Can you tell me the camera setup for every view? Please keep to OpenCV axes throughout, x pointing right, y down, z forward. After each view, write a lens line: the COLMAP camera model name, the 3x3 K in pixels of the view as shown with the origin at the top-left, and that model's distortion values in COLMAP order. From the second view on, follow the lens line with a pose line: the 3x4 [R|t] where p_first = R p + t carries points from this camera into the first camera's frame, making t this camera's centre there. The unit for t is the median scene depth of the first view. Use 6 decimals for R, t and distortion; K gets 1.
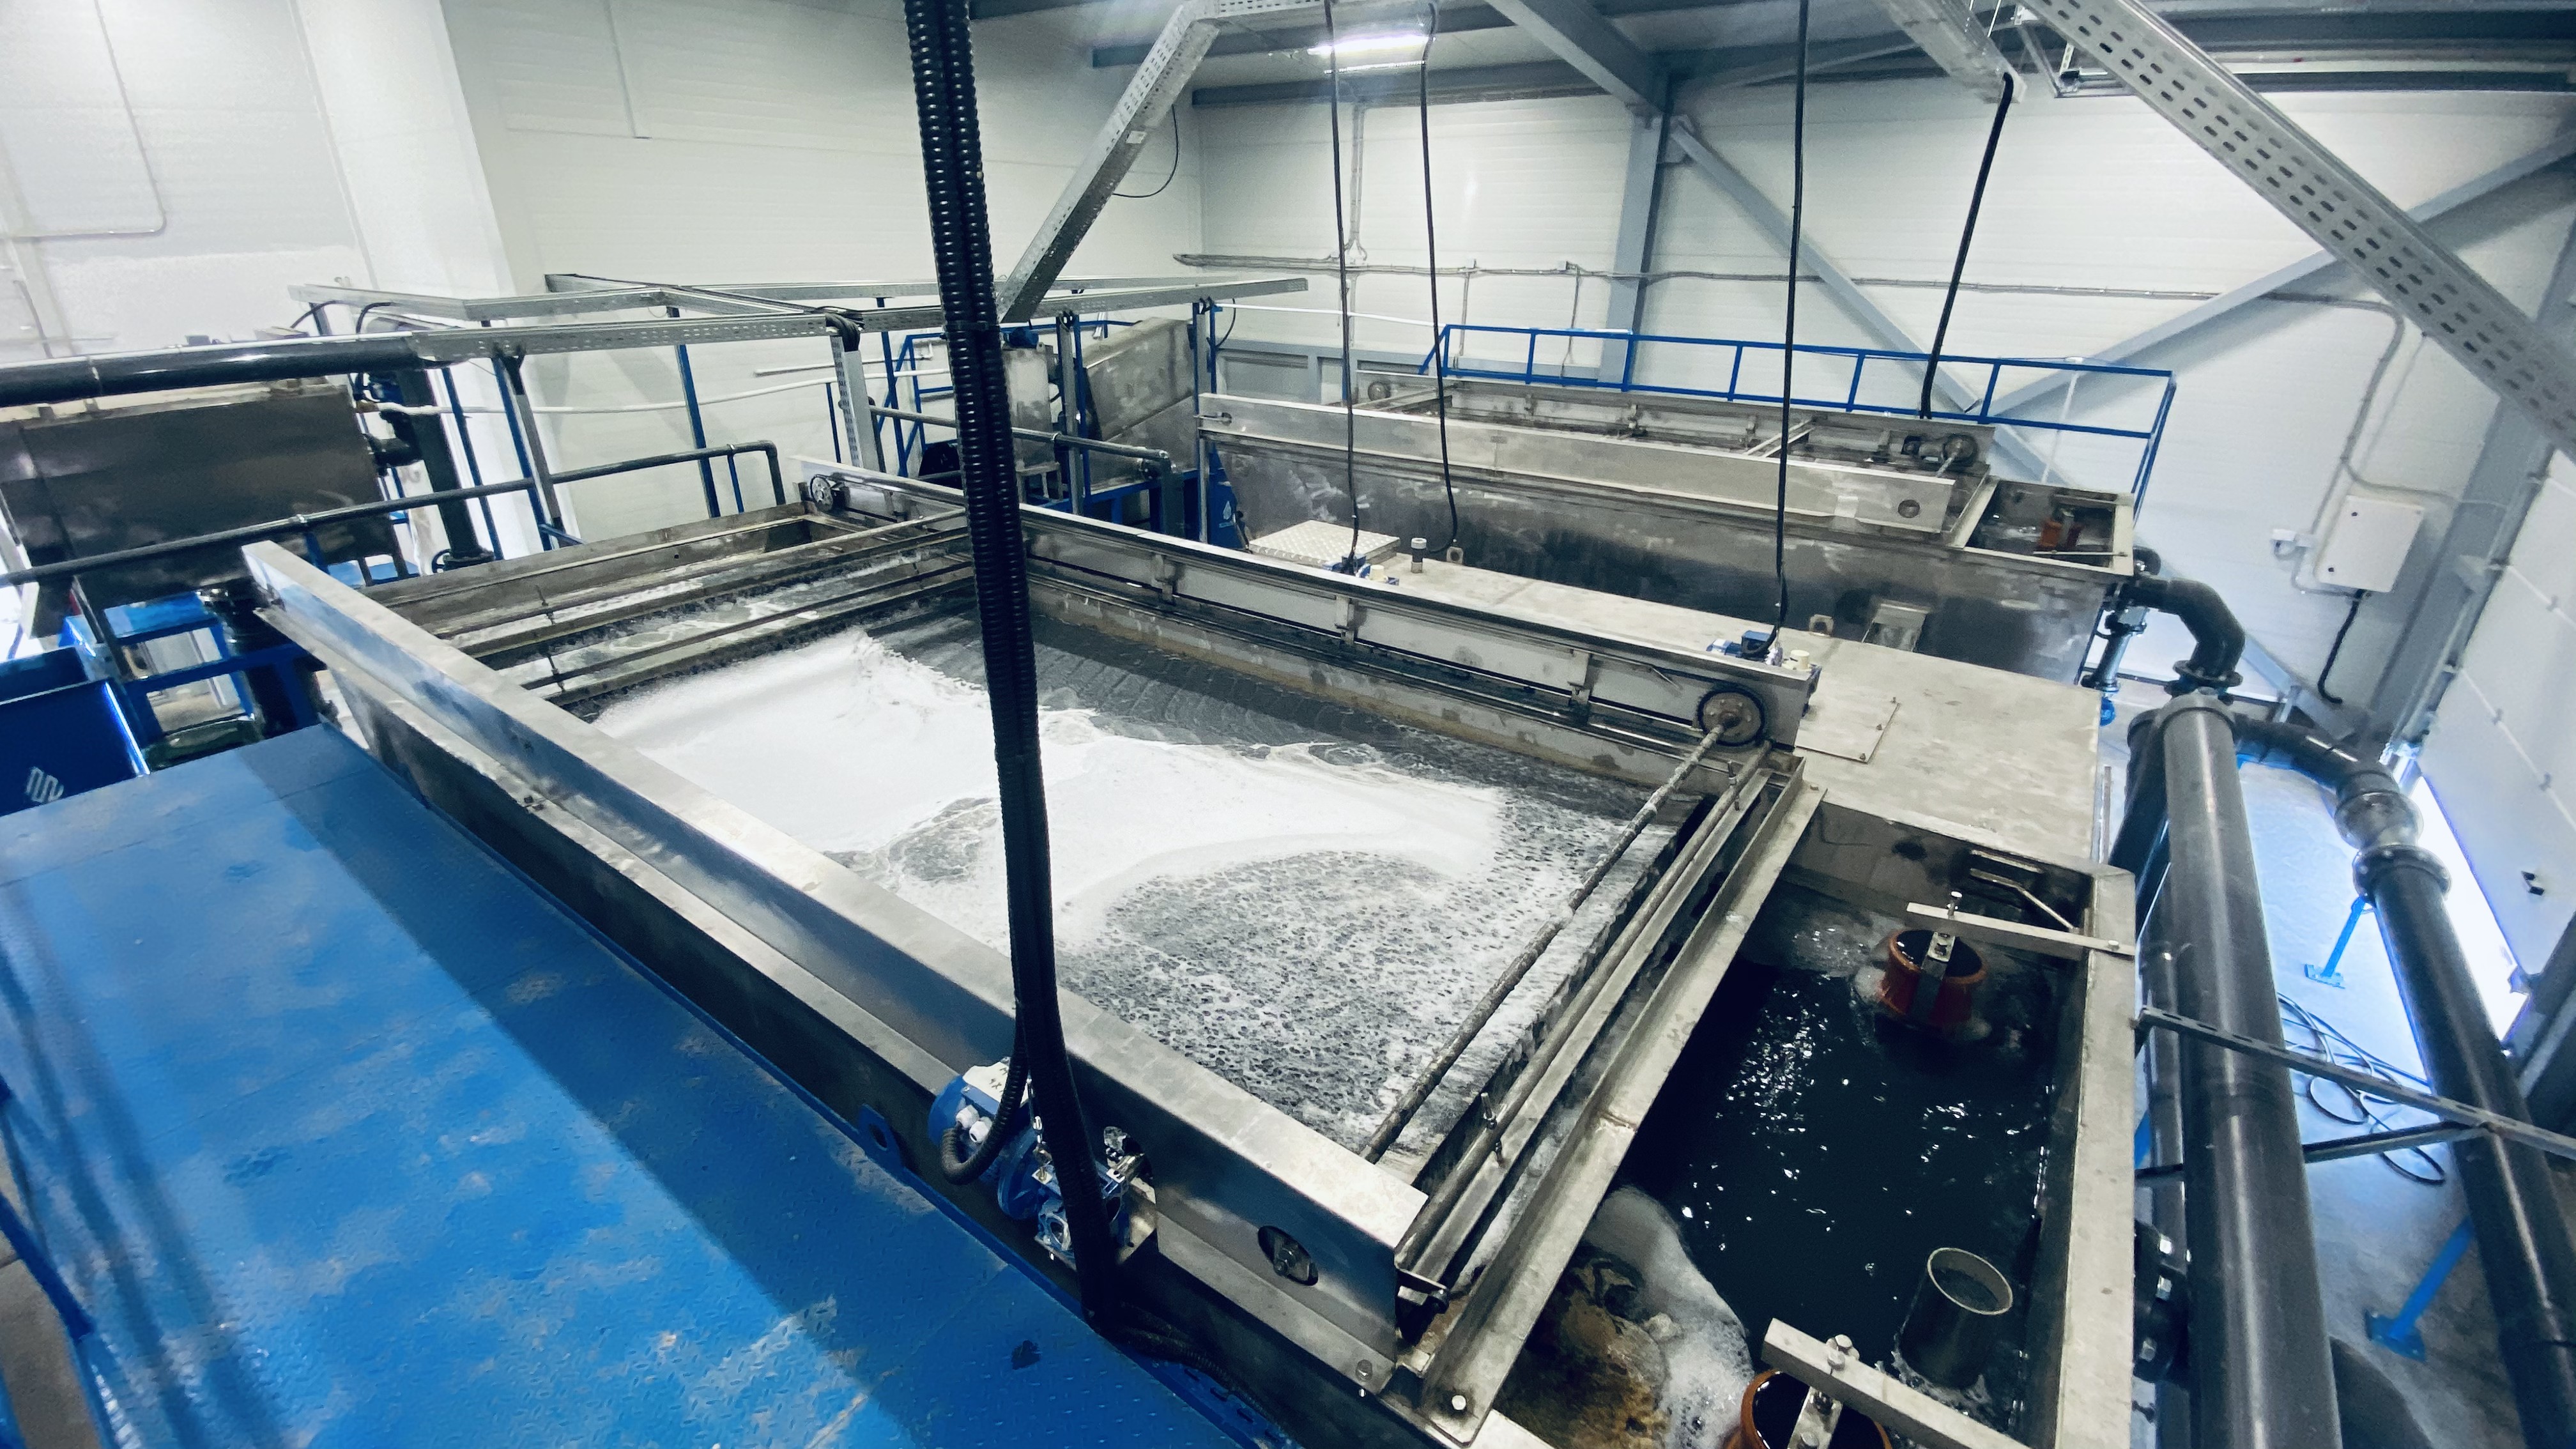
lens RADIAL K [[1059.7, 0, 1285.9], [0, 1059.7, 716.9], [0, 0, 1]] dist [0.020608, -0.020470]
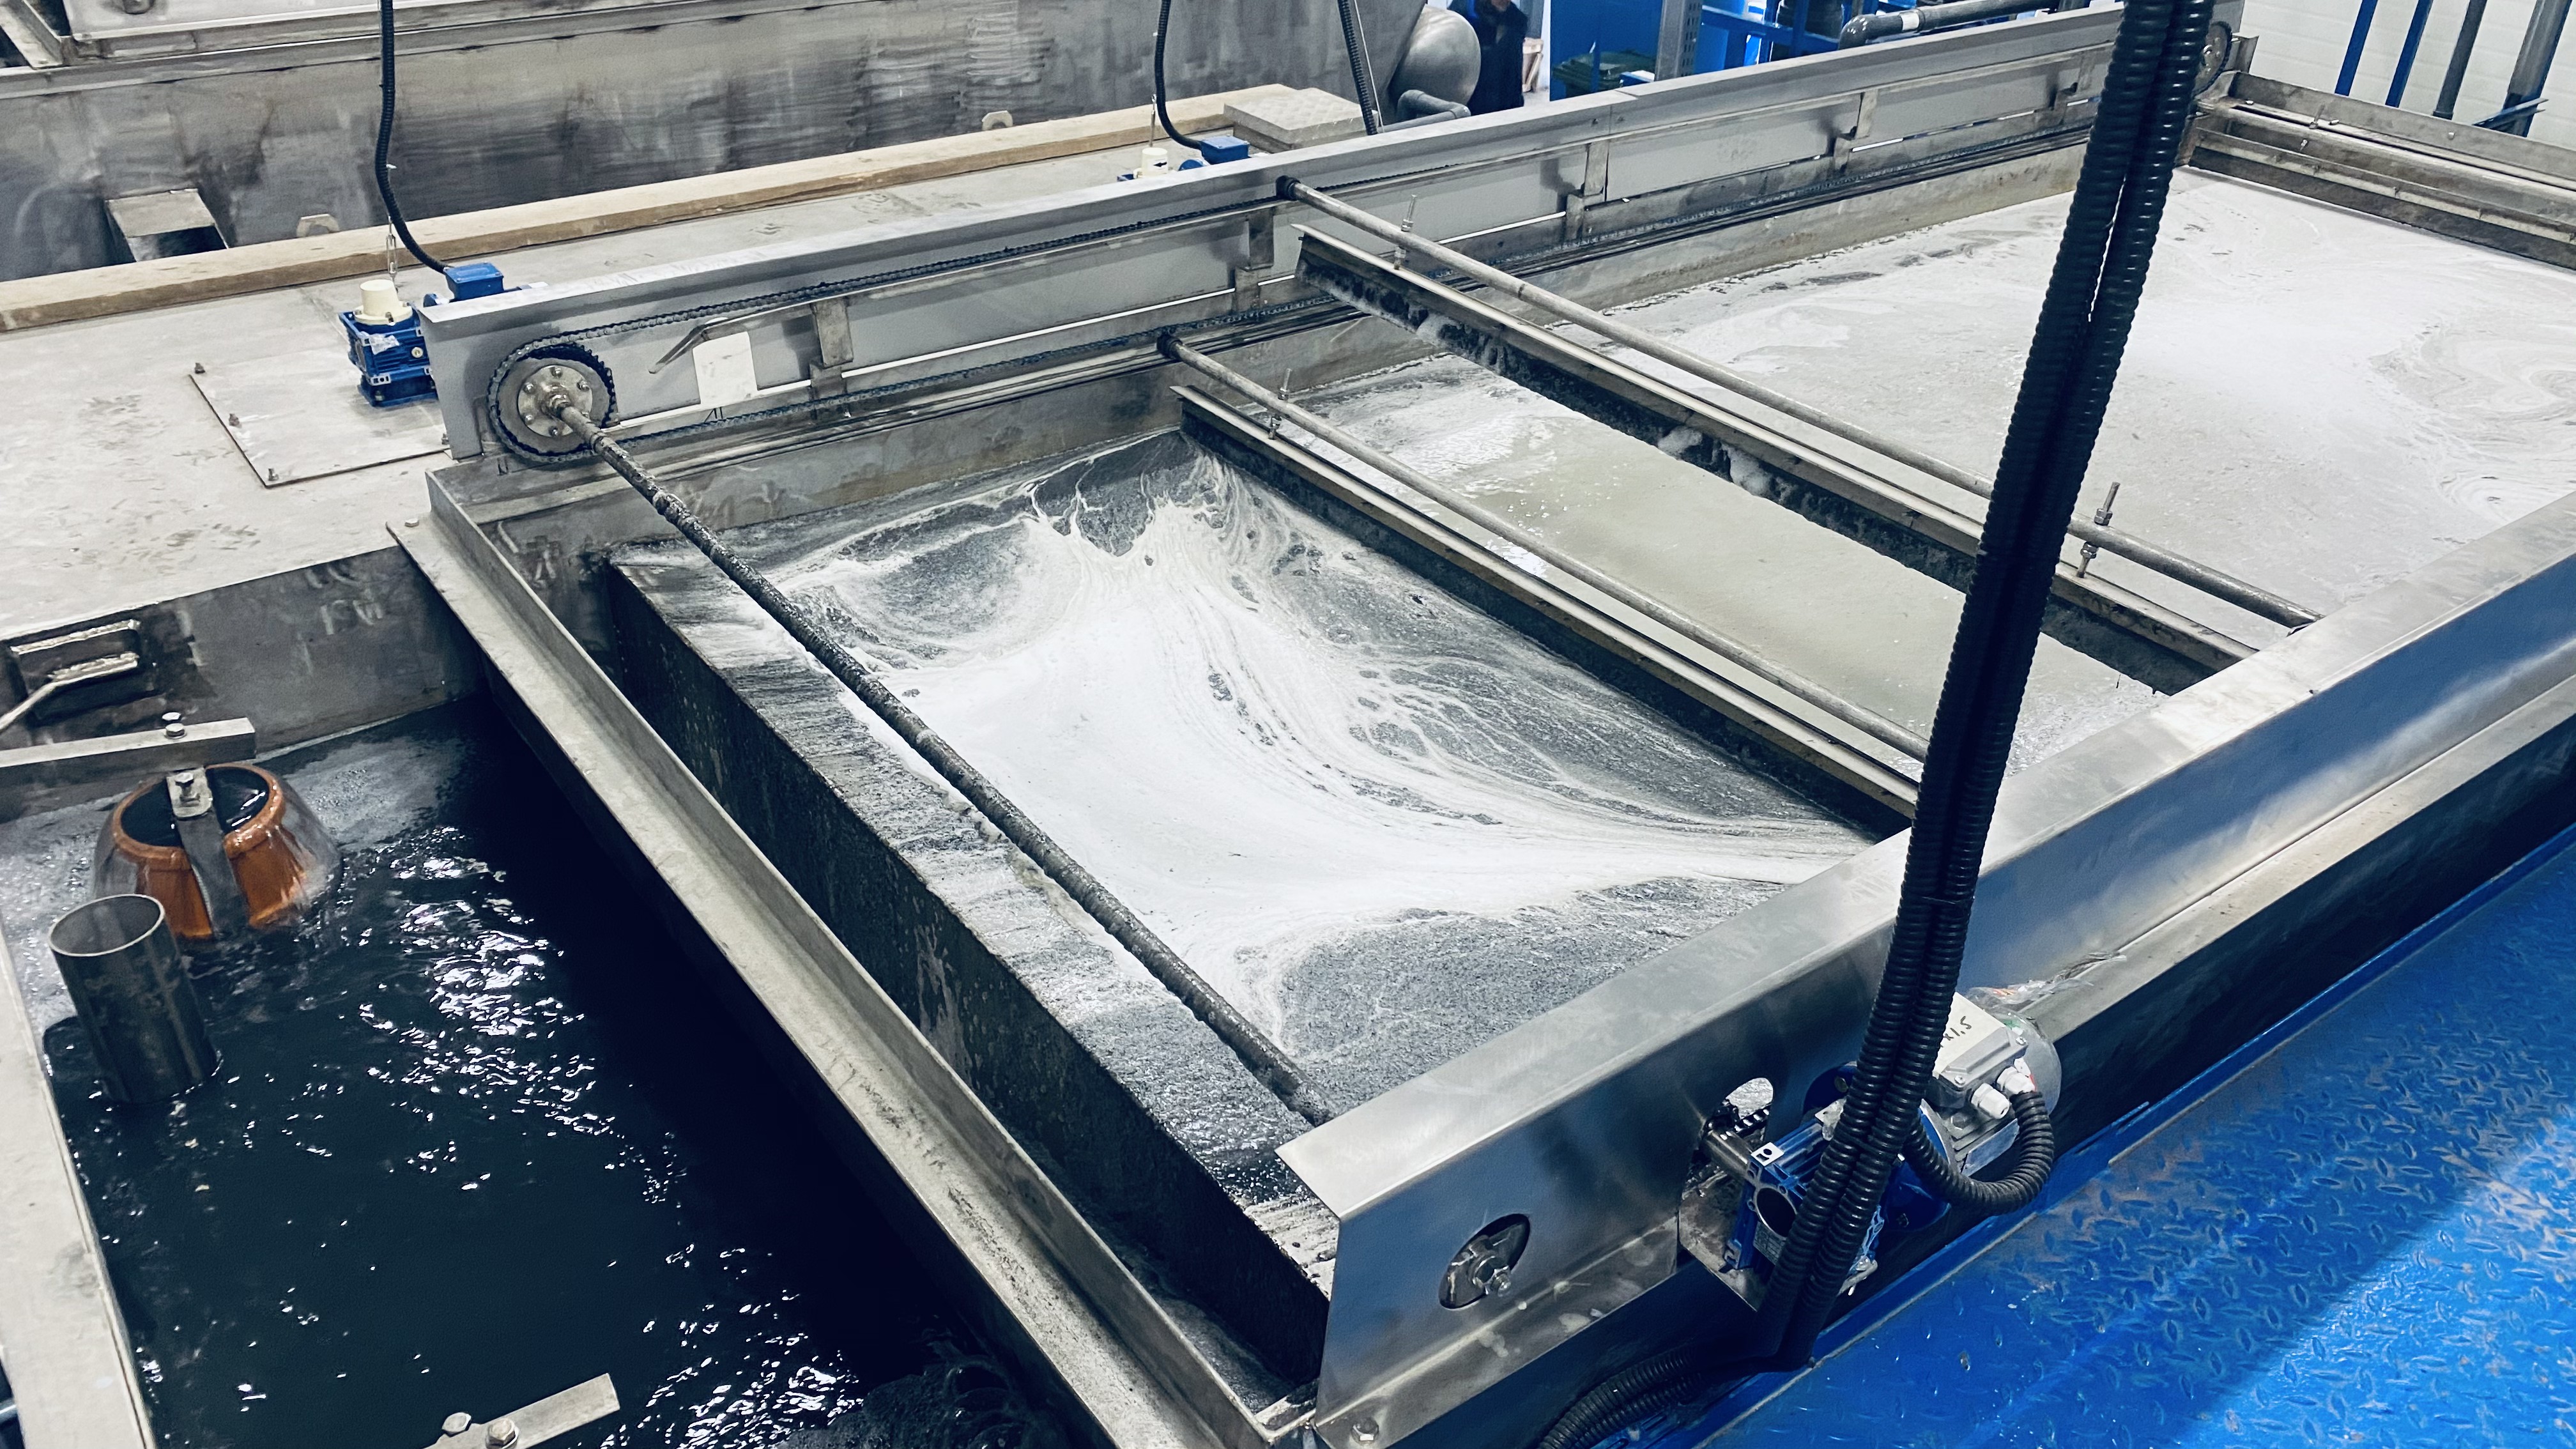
lens RADIAL K [[1966.5, 0, 1323.9], [0, 1966.5, 740.7], [0, 0, 1]] dist [0.026023, -0.034729]
pose [[-0.291382, 0.493757, -0.819329, 1.075393], [-0.426097, 0.699846, 0.573287, -0.569035], [0.856468, 0.516159, 0.006465, 1.285194]]
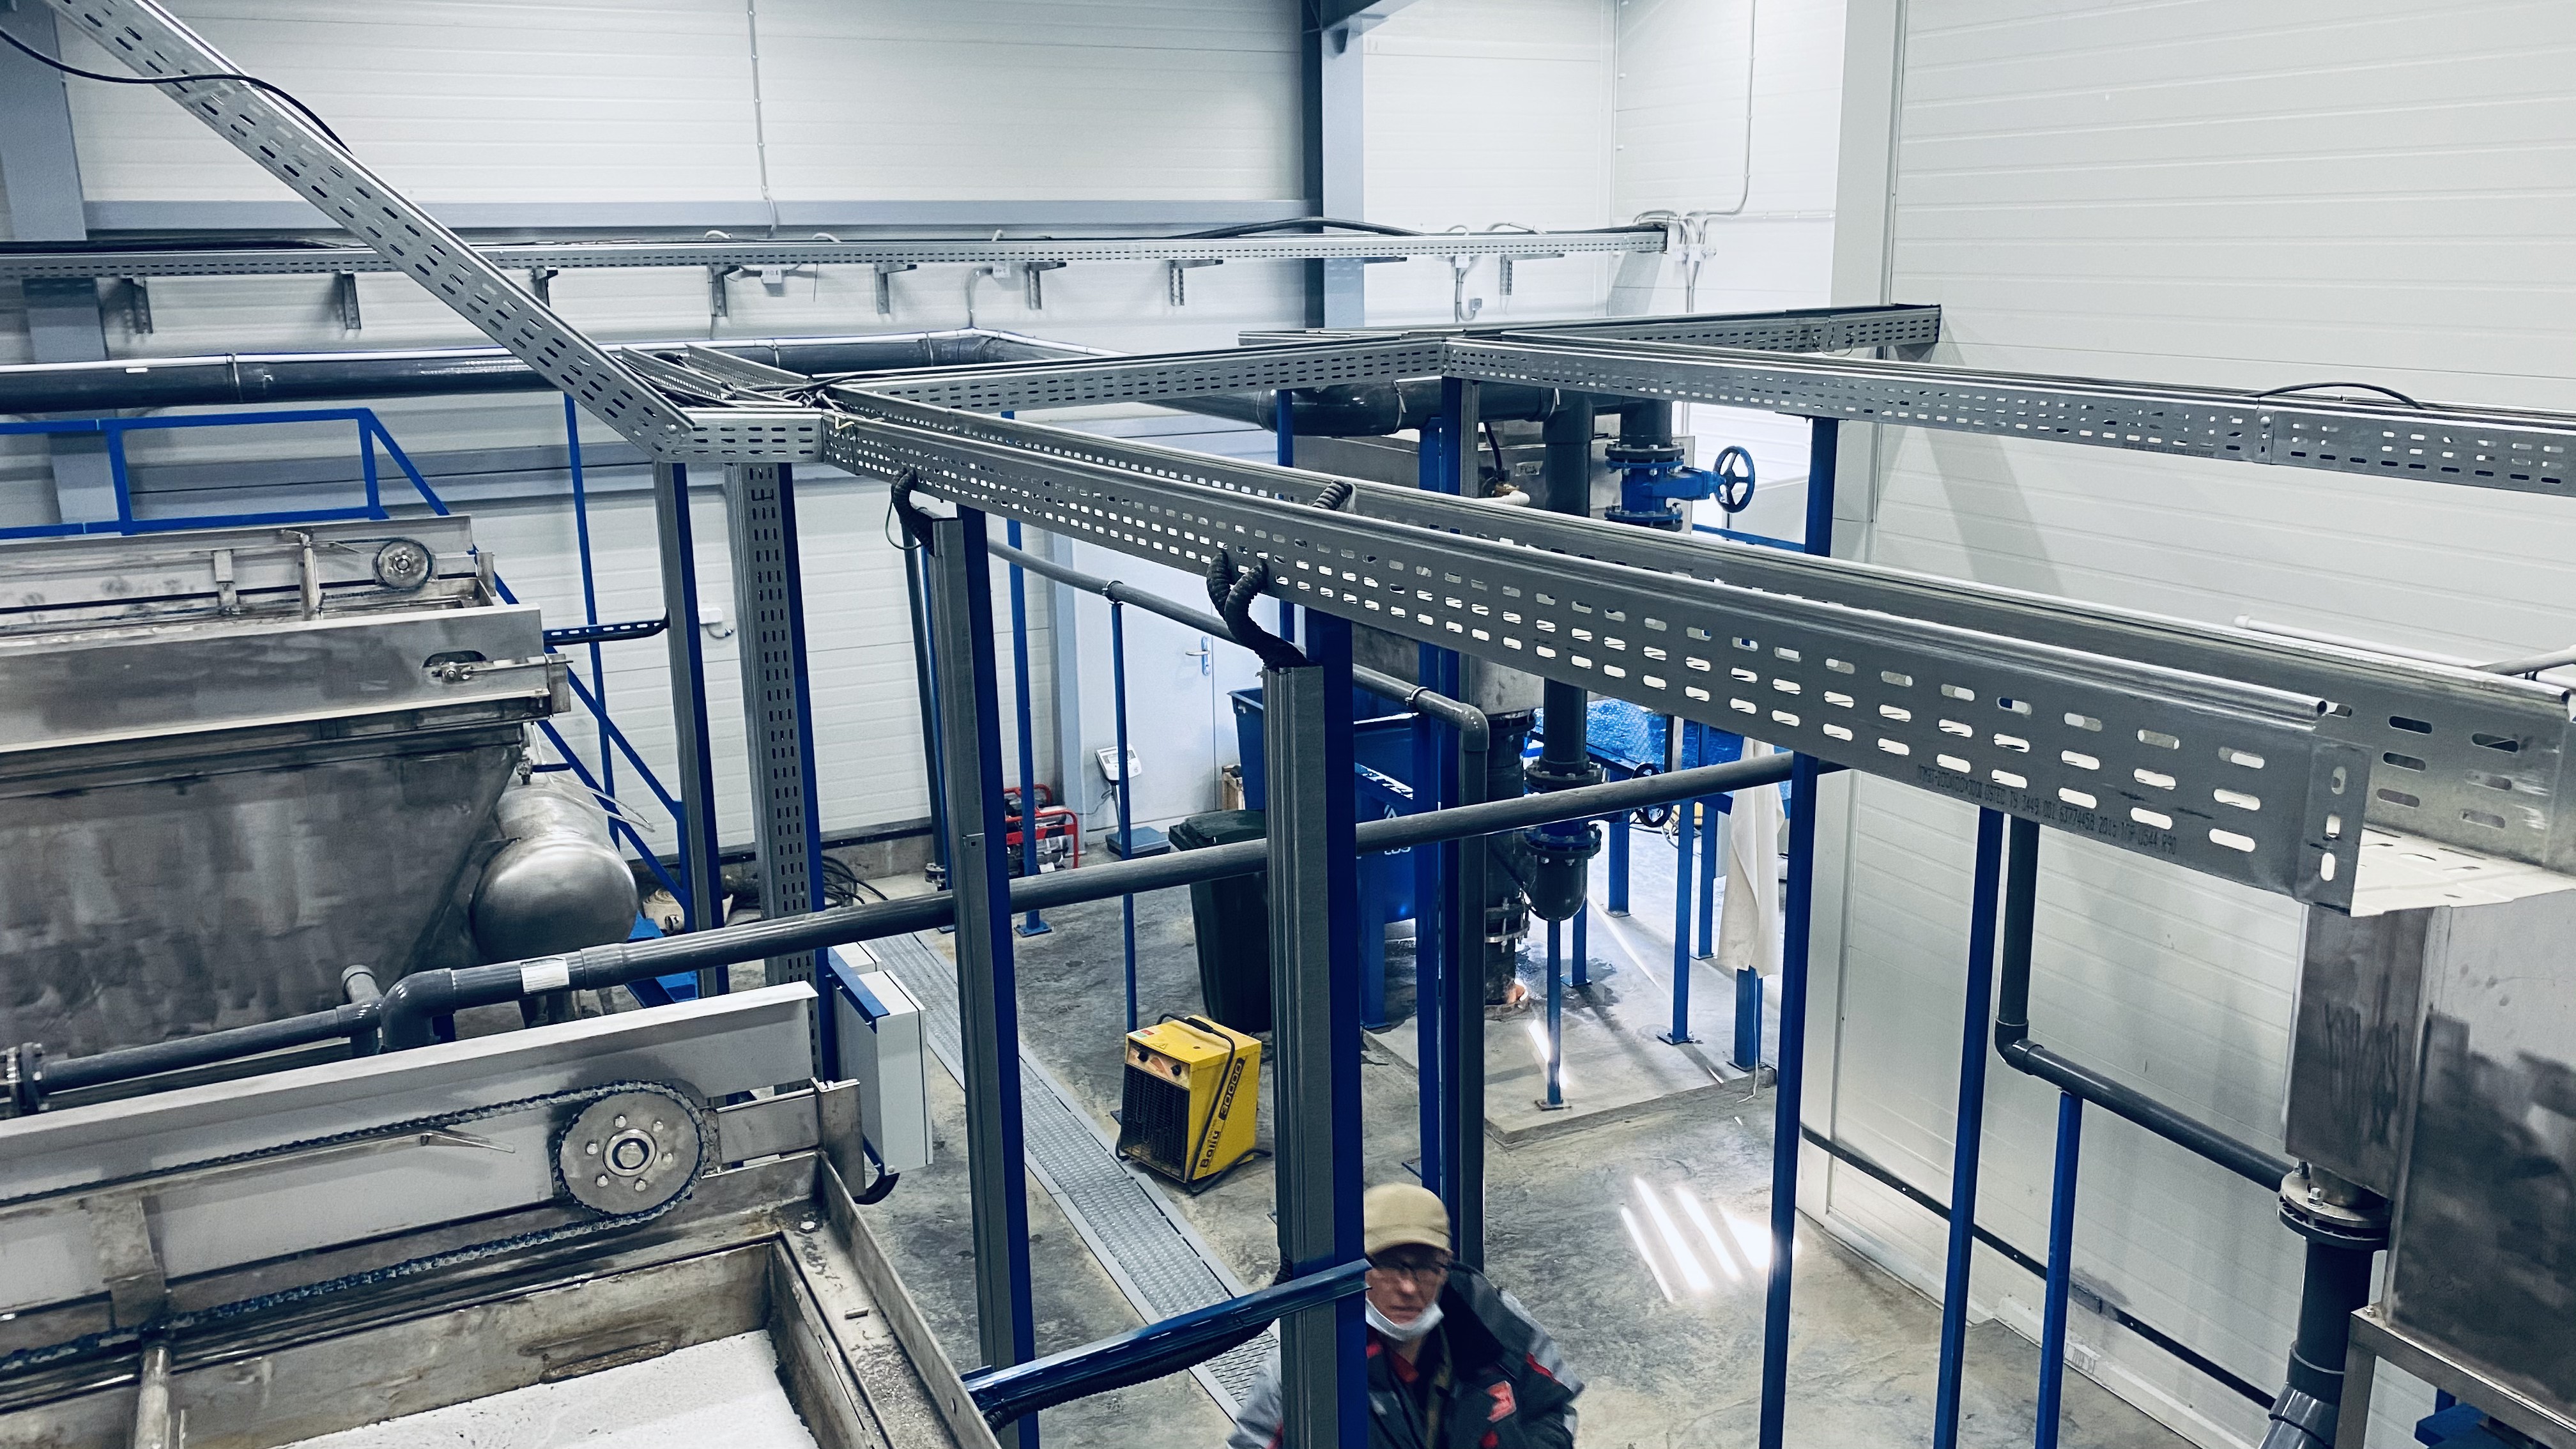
lens RADIAL K [[1969.4, 0, 1289.0], [0, 1969.4, 712.7], [0, 0, 1]] dist [0.072425, -0.118716]
pose [[-0.461213, 0.207539, -0.862676, 0.256392], [-0.359509, 0.845168, 0.395532, -0.766892], [0.811194, 0.492564, -0.315190, 1.728981]]
